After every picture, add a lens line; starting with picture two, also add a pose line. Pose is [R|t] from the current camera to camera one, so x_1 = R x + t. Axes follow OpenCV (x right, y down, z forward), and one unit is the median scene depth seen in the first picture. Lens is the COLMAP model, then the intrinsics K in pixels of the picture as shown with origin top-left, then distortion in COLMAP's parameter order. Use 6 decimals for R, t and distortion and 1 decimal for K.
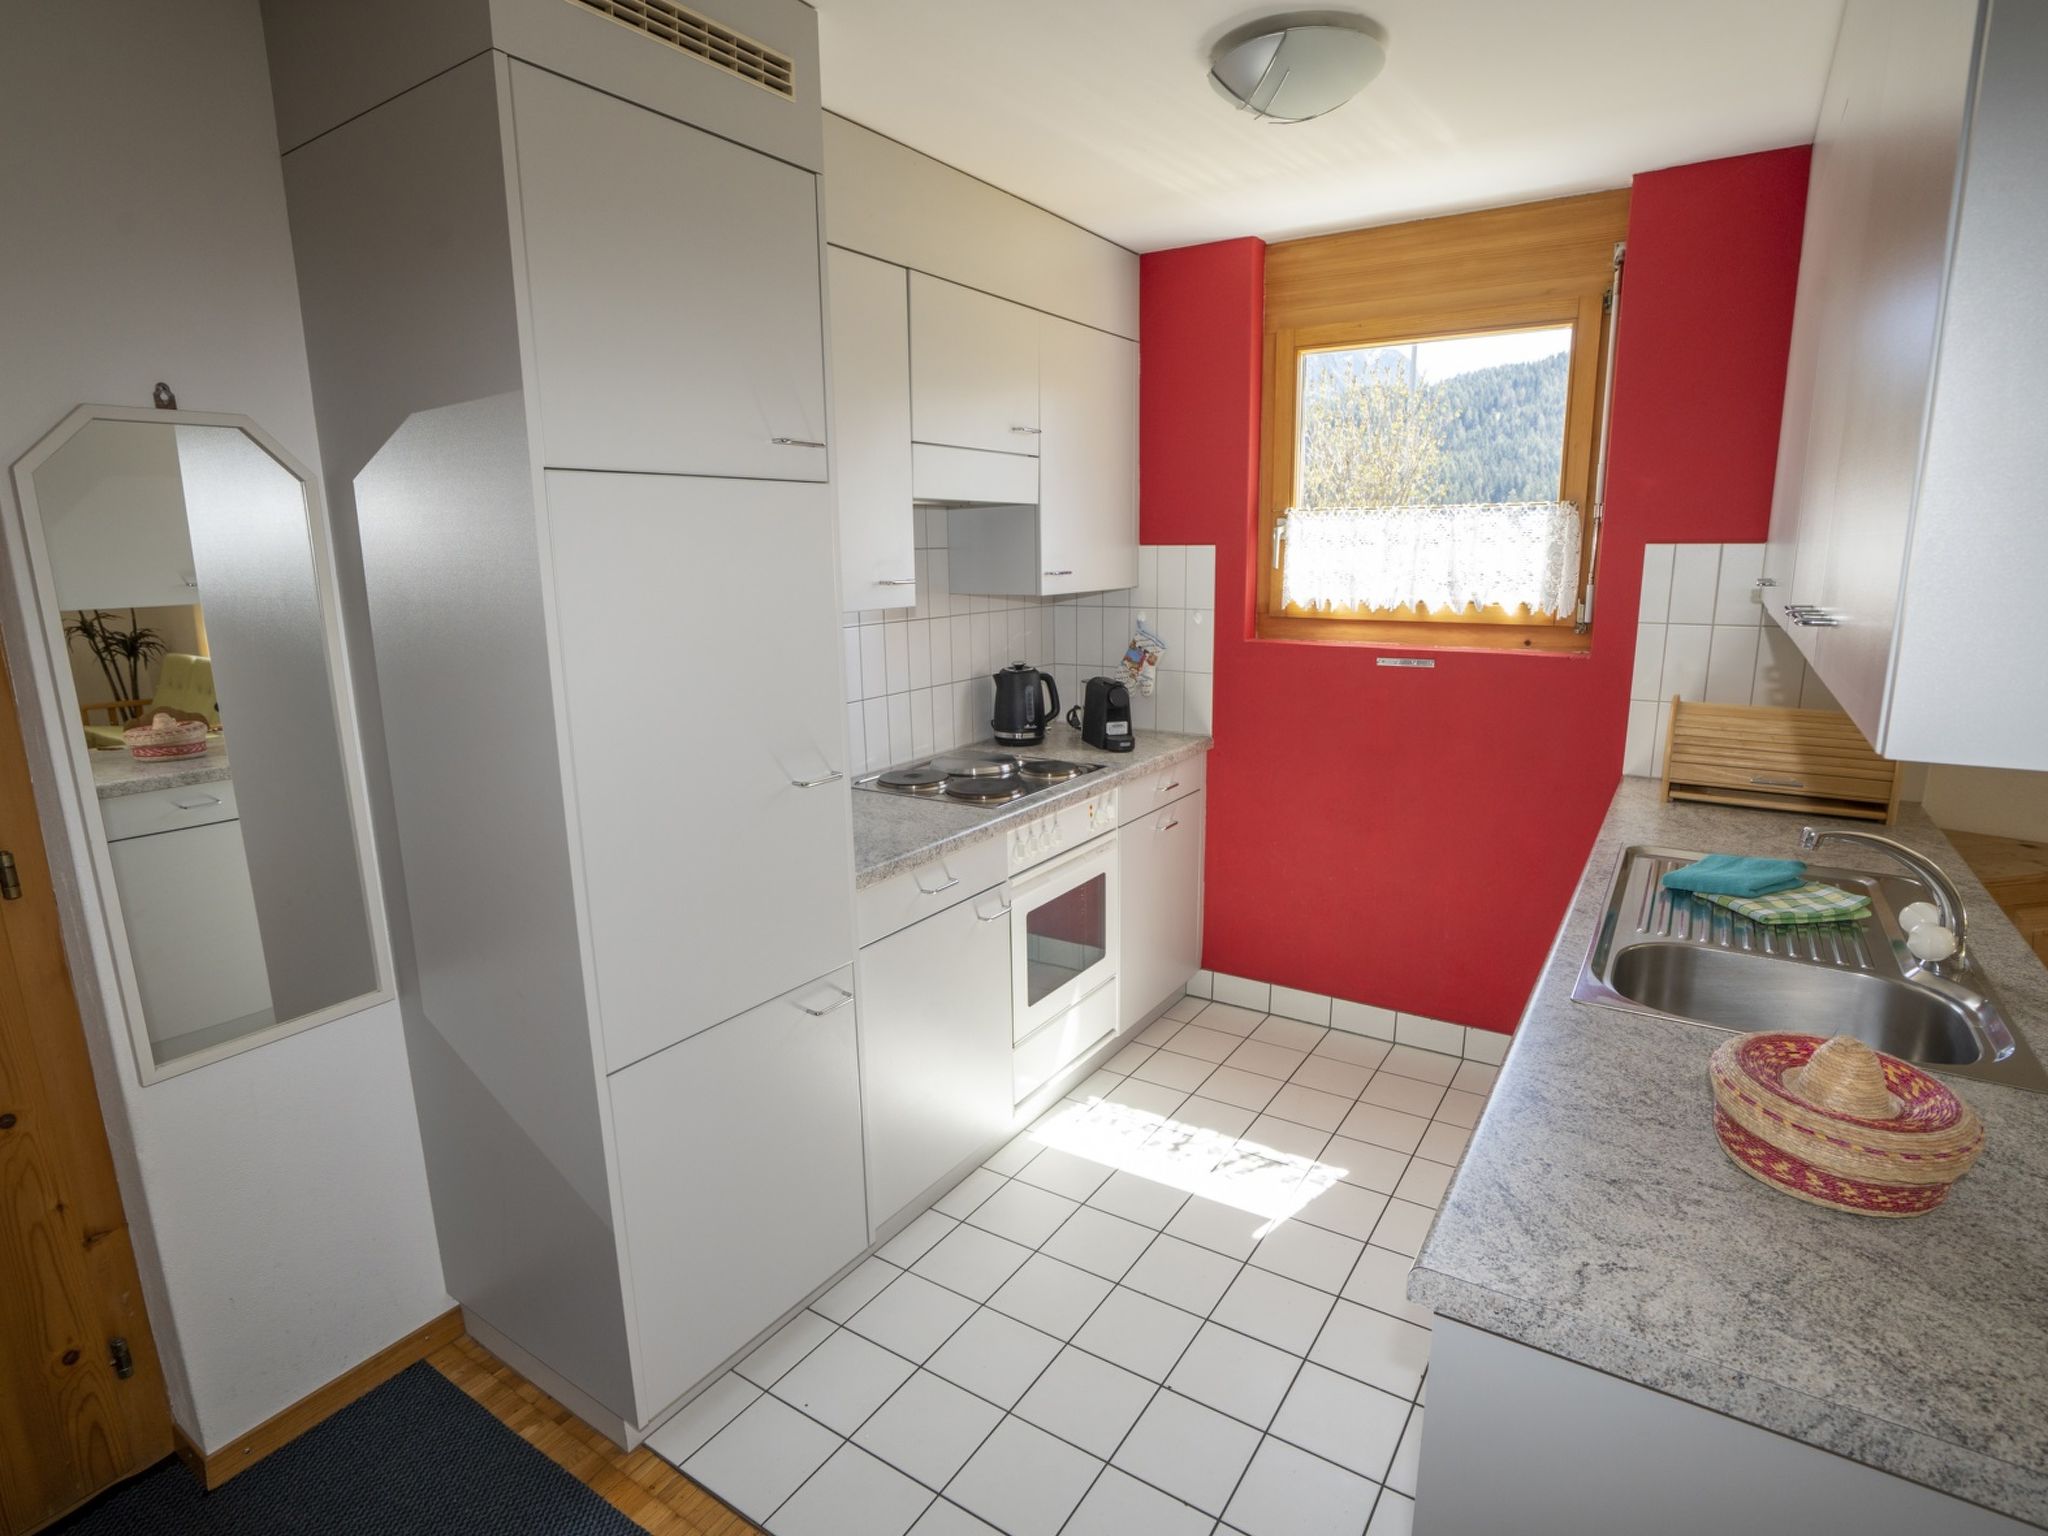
lens RADIAL K [[1067.2, 0, 1024.0], [0, 1067.2, 768.0], [0, 0, 1]] dist [-0.068333, 0.029105]
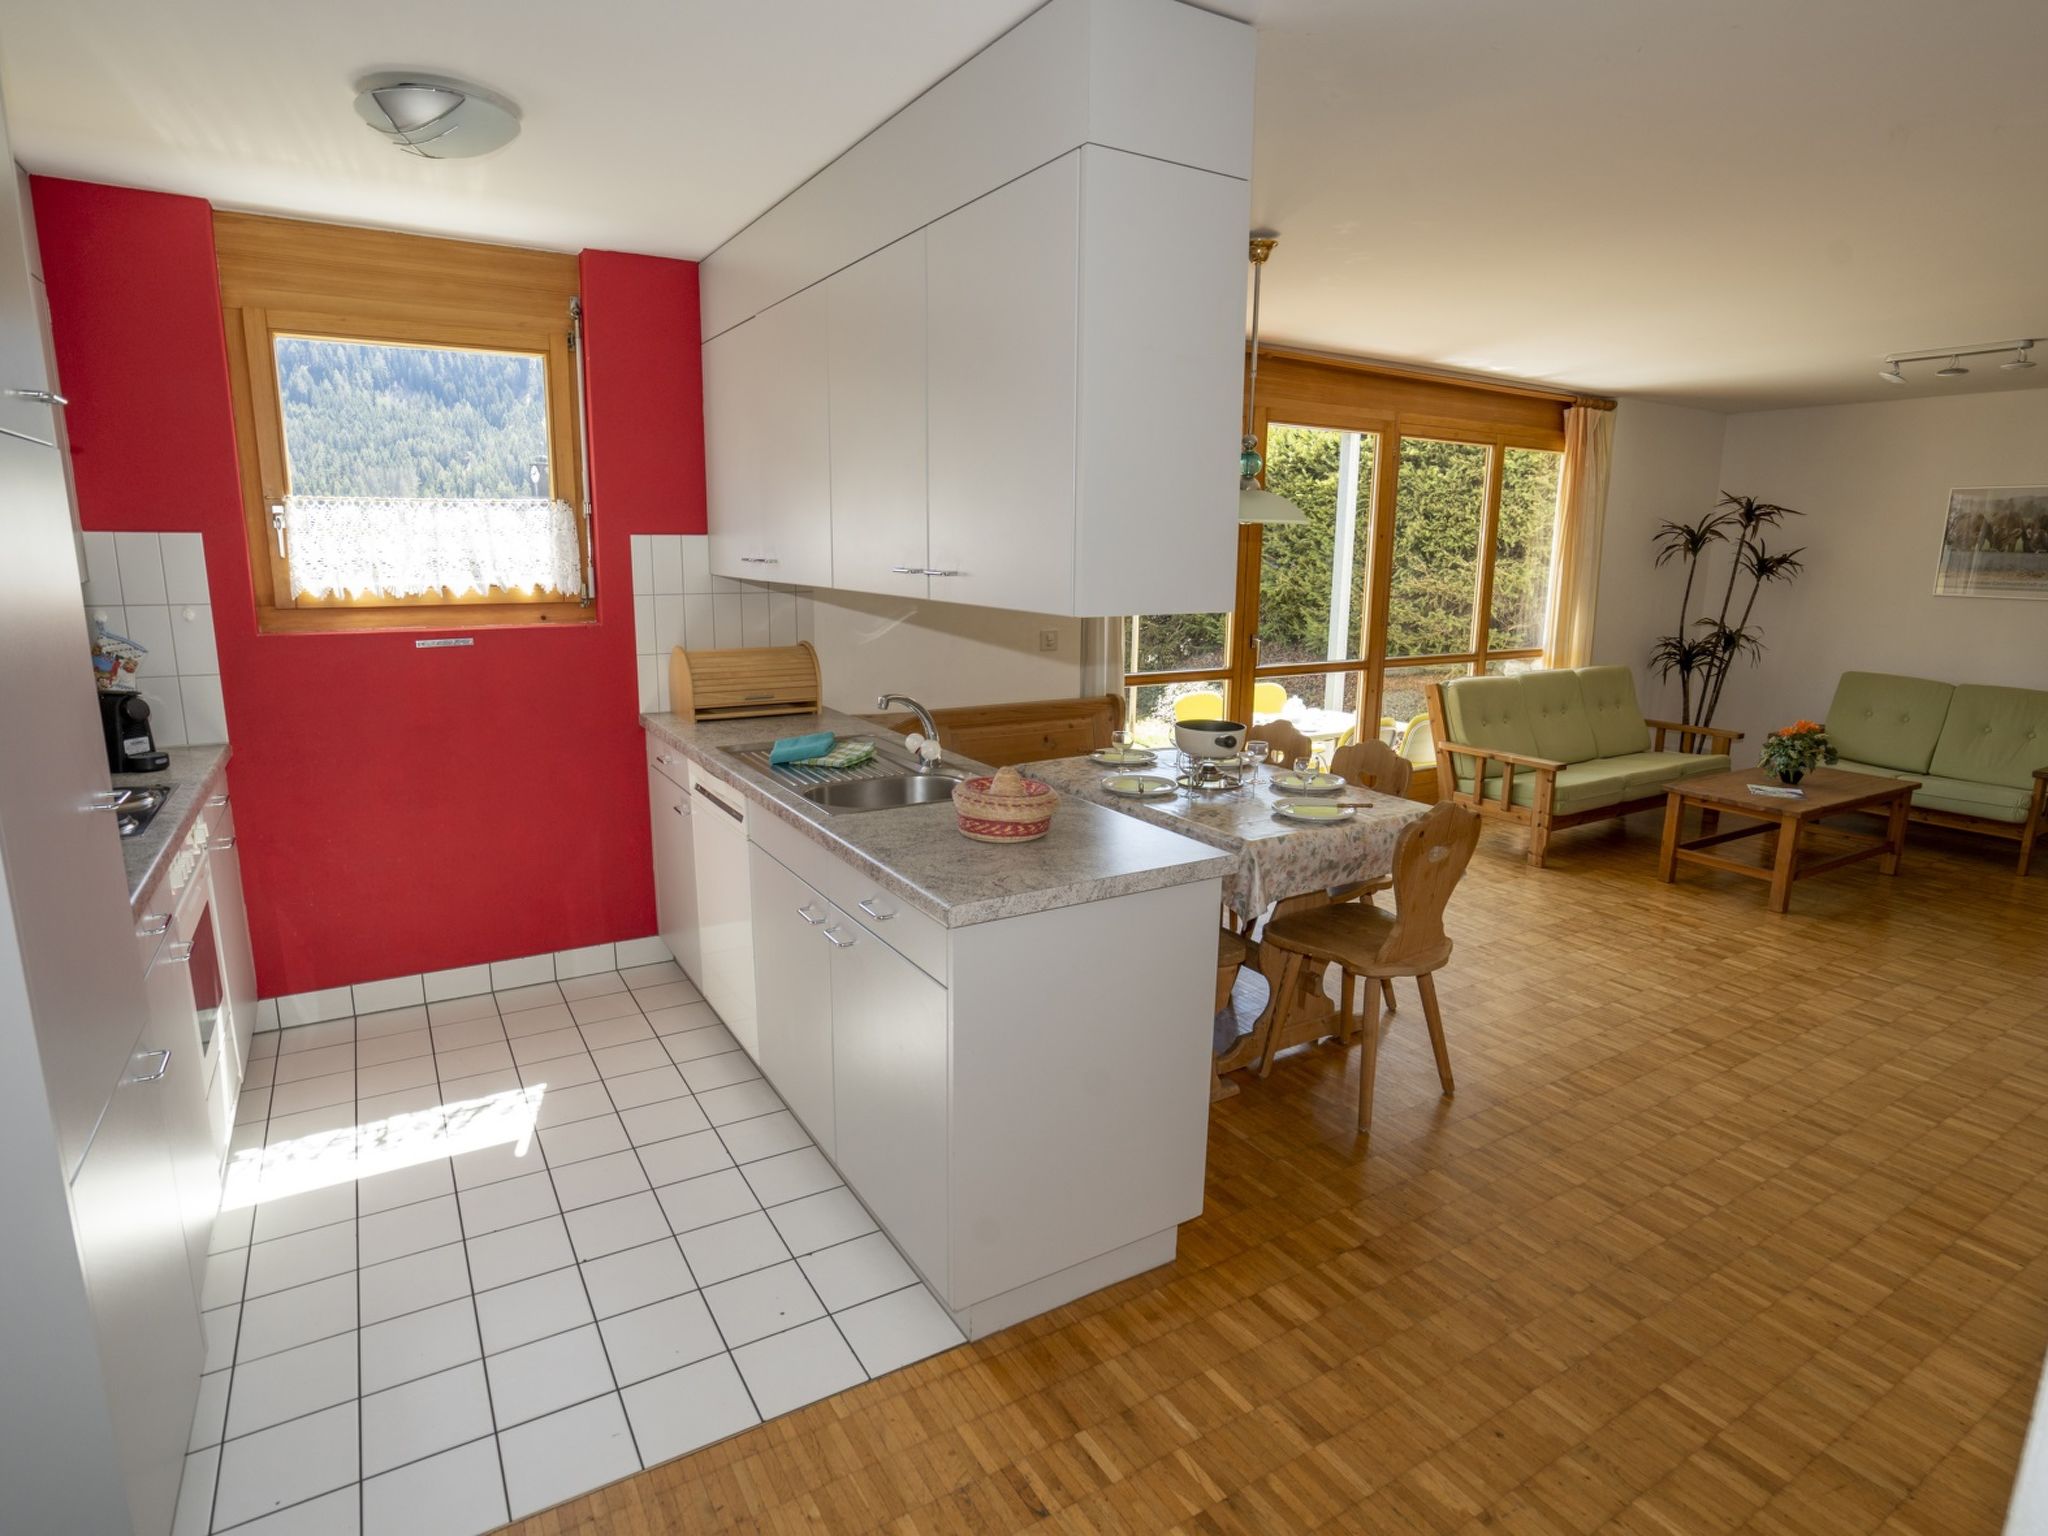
lens RADIAL K [[1099.1, 0, 1029.3], [0, 1099.1, 759.2], [0, 0, 1]] dist [-0.047935, 0.020589]
pose [[0.425792, -0.162152, 0.890173, -0.415997], [0.166776, 0.981020, 0.098927, 0.008616], [-0.889318, 0.106337, 0.444753, -0.023010]]
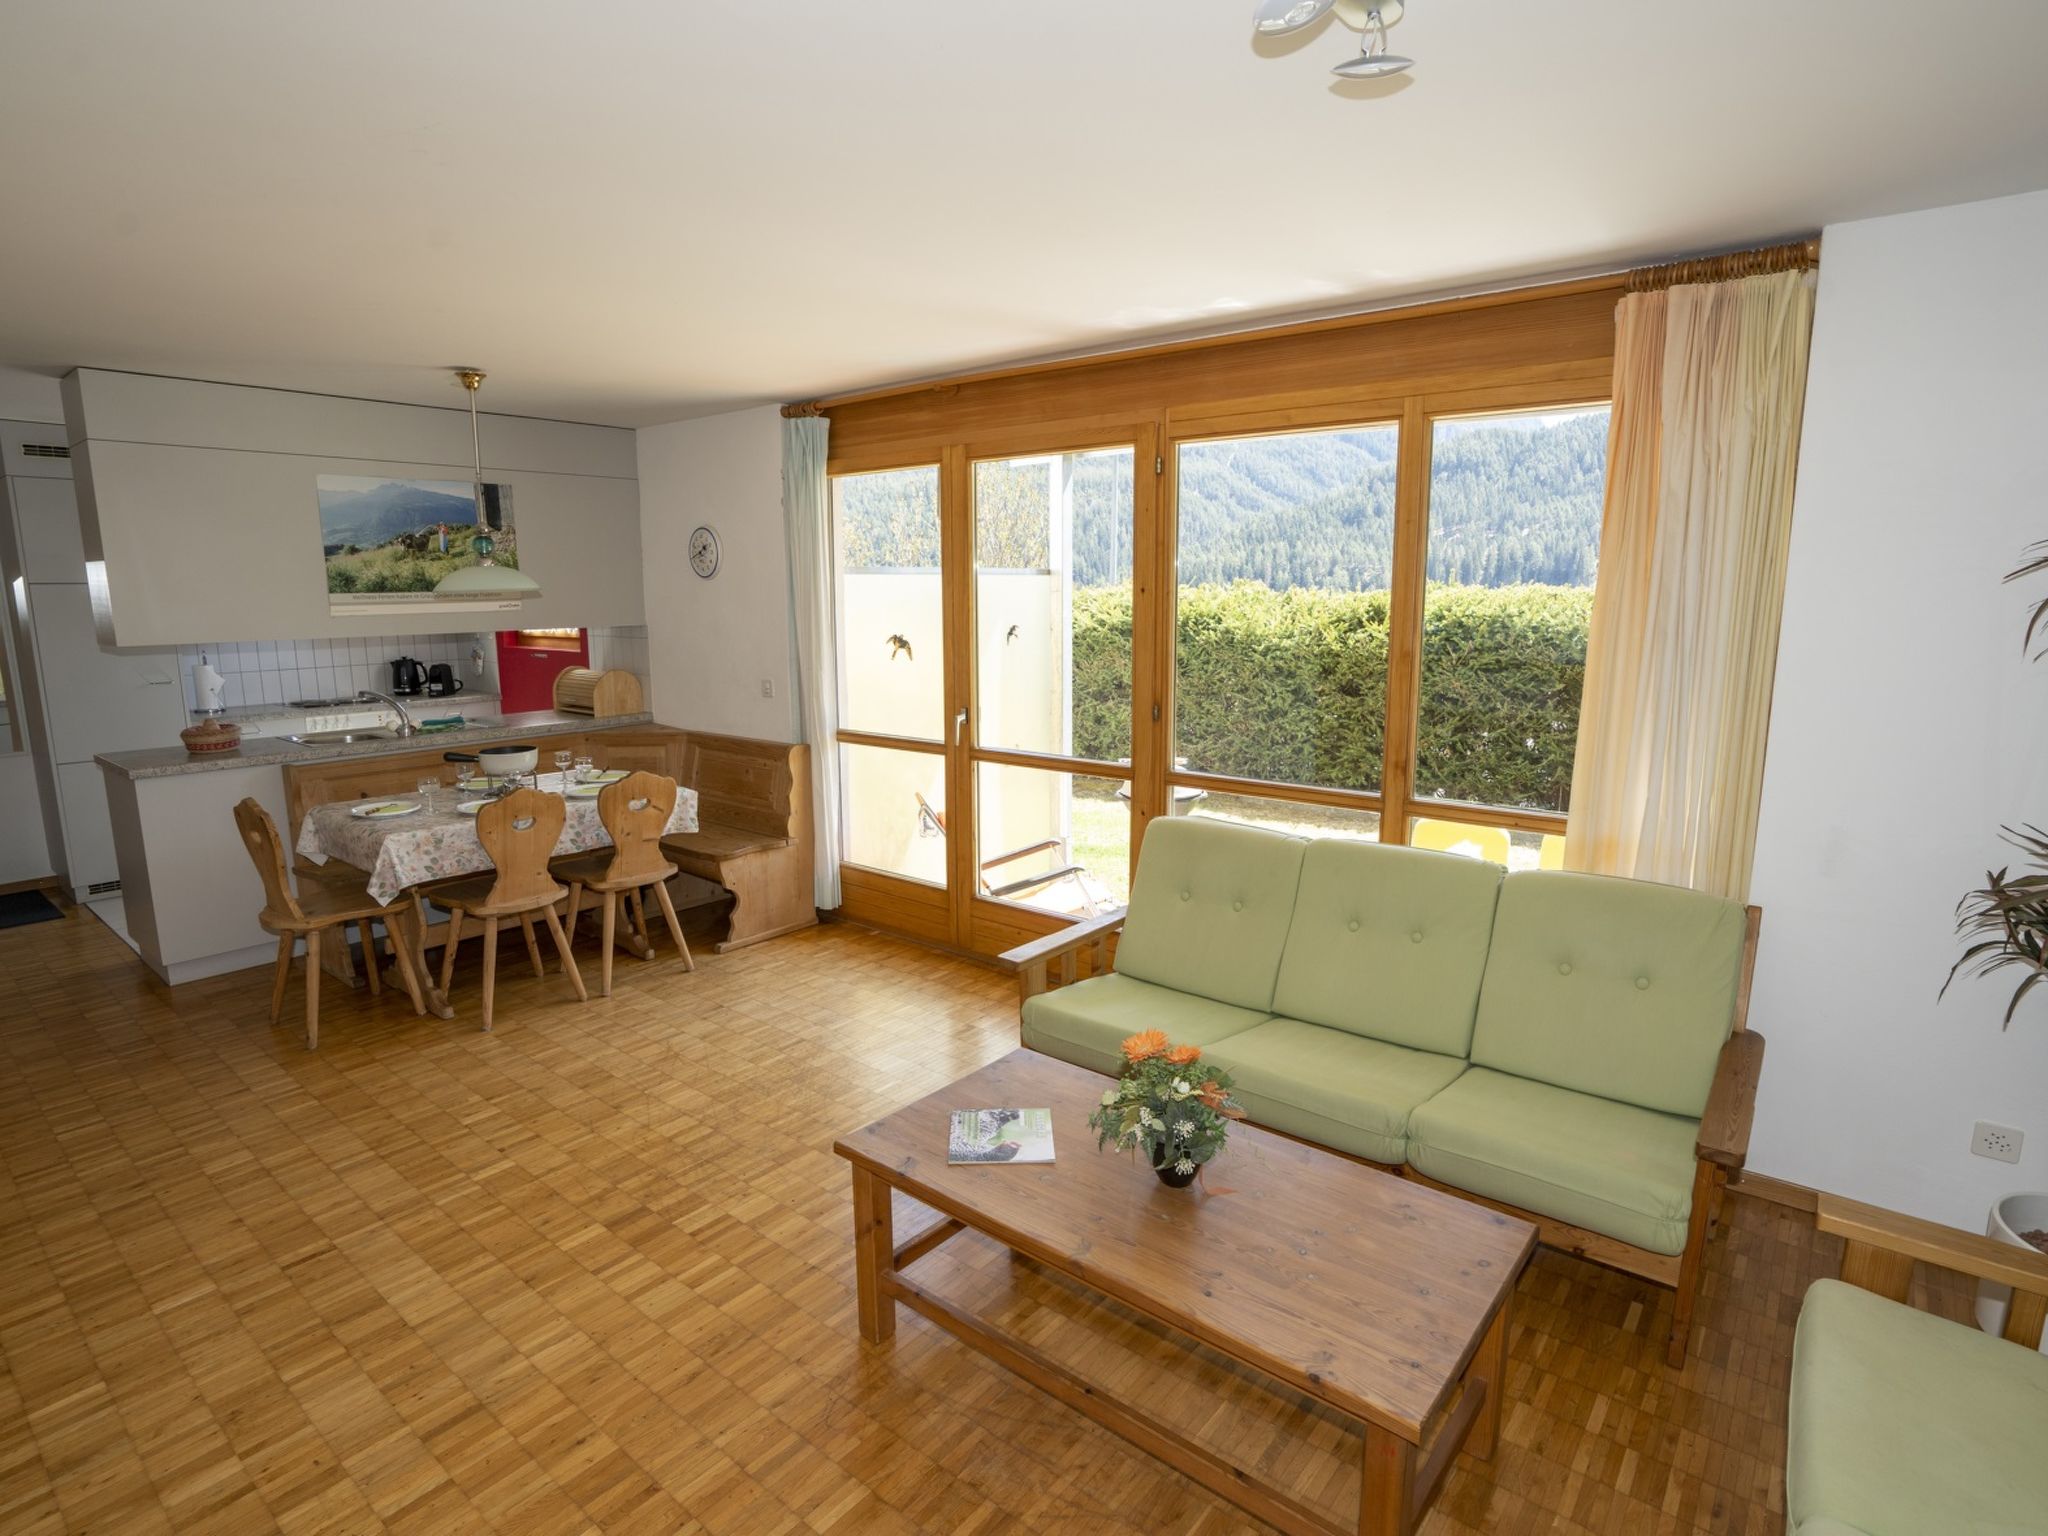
lens RADIAL K [[1067.2, 0, 1024.0], [0, 1067.2, 768.0], [0, 0, 1]] dist [-0.068333, 0.029105]
pose [[0.994756, 0.026604, -0.098752, 1.616306], [-0.030252, 0.998907, -0.035627, 0.181194], [0.097696, 0.038428, 0.994474, -1.050120]]
